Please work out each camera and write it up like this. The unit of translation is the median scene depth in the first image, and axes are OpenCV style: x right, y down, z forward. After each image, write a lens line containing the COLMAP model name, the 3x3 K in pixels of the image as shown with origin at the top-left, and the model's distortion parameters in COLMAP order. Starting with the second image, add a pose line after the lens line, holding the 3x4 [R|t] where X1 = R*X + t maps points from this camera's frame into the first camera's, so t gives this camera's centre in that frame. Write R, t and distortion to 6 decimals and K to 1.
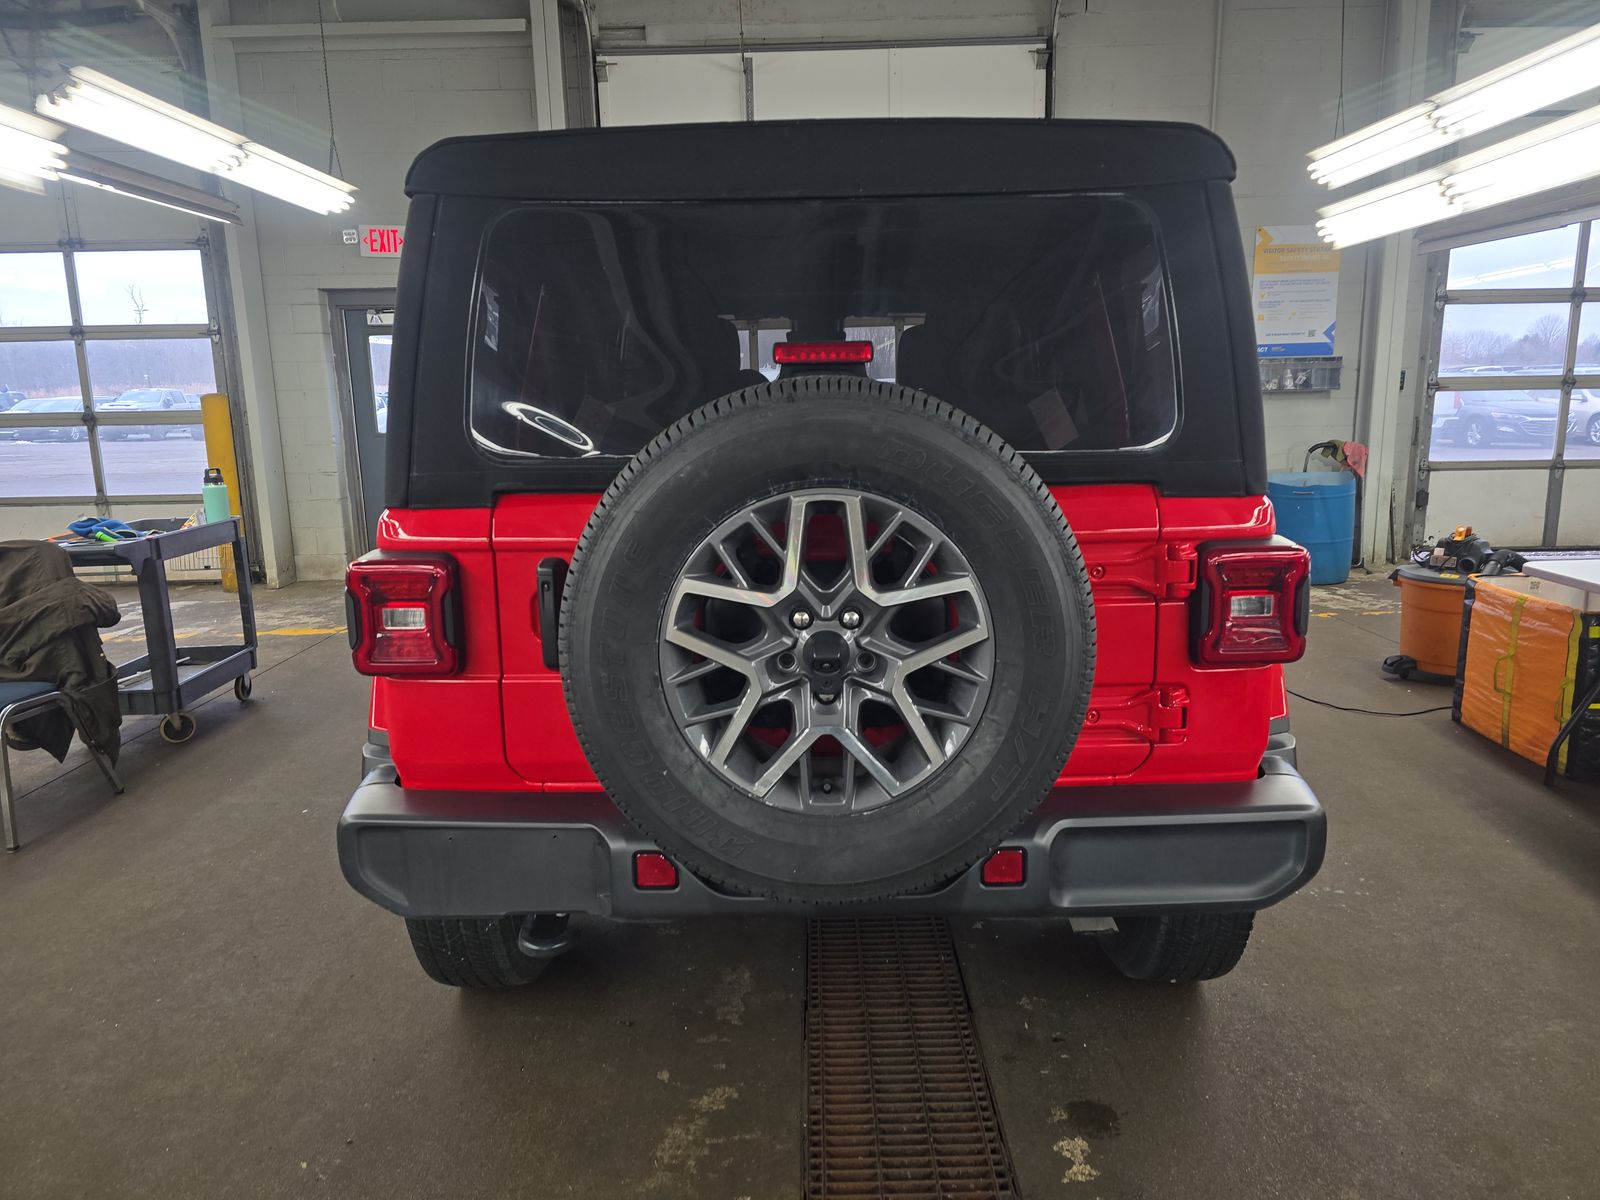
lens RADIAL K [[1078.5, 0, 804.3], [0, 1078.5, 587.7], [0, 0, 1]] dist [0.093427, -0.100543]
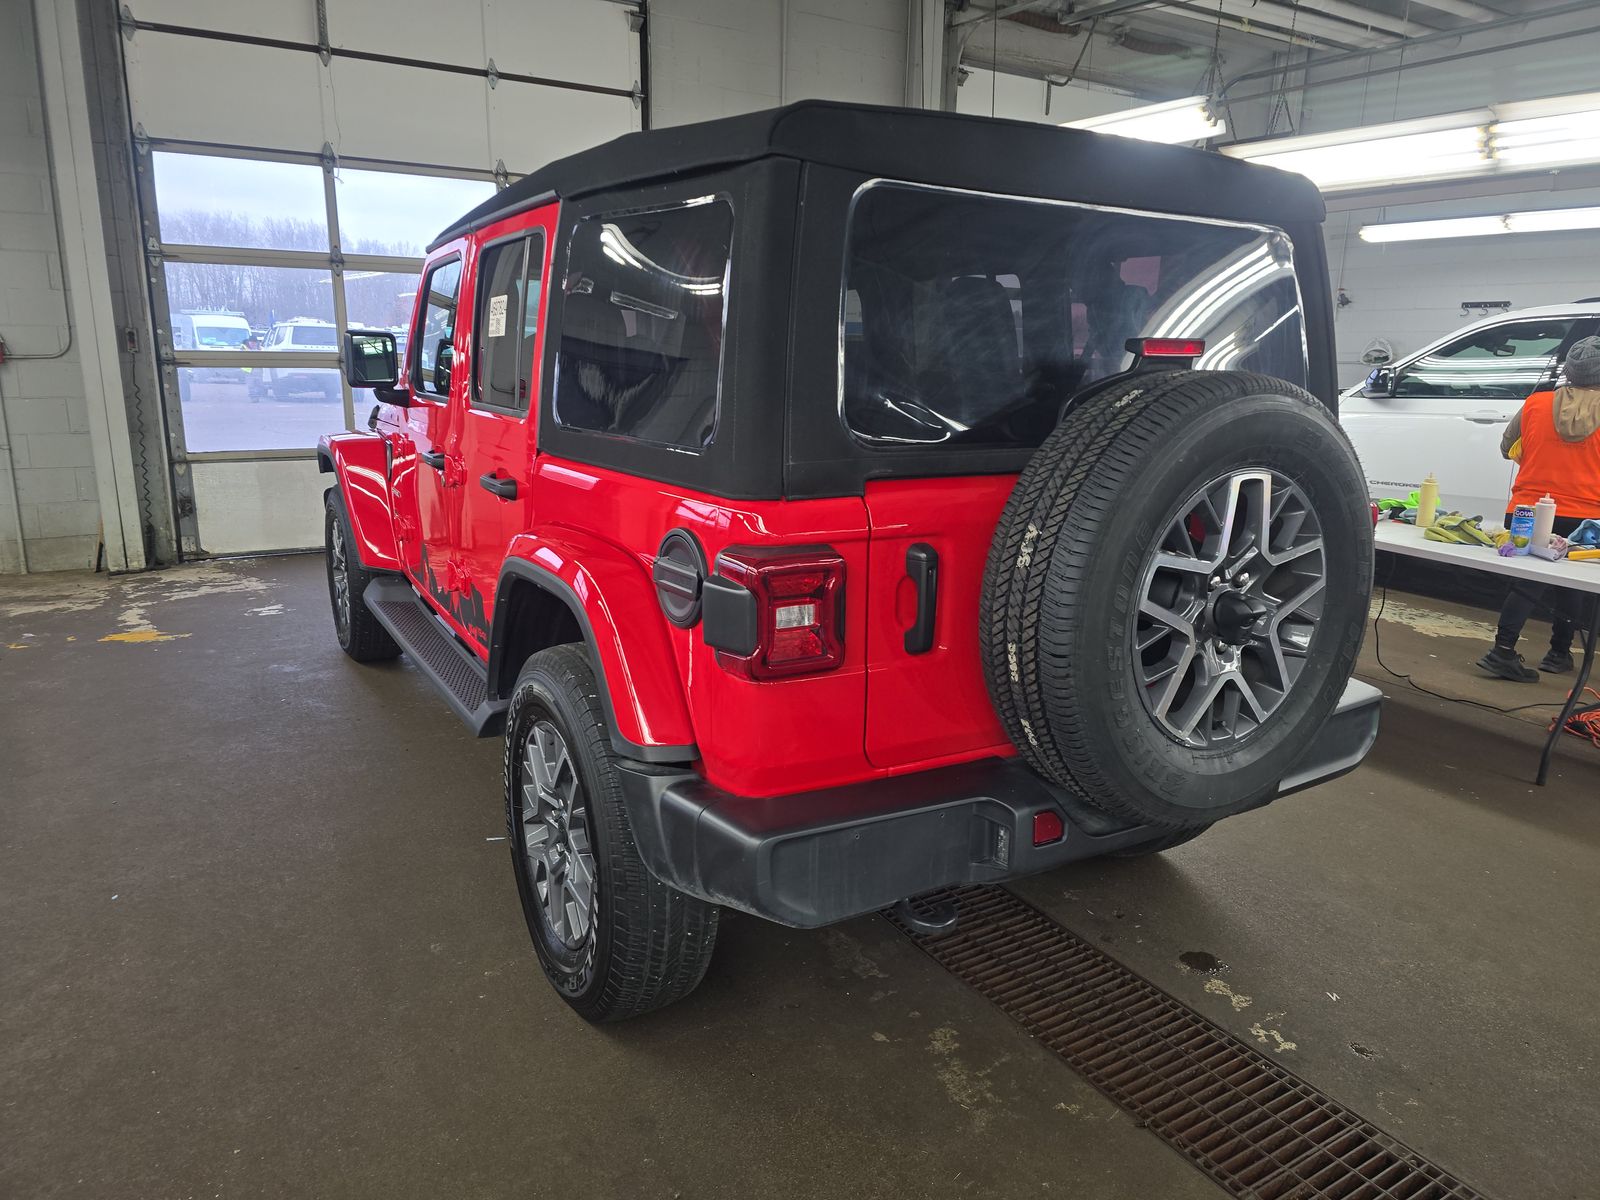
lens RADIAL K [[1078.5, 0, 804.3], [0, 1078.5, 587.7], [0, 0, 1]] dist [0.093427, -0.100543]
pose [[0.846354, -0.078387, 0.526821, -0.976354], [0.057105, 0.996764, 0.056571, -0.055296], [-0.529551, -0.017795, 0.848091, 0.239827]]
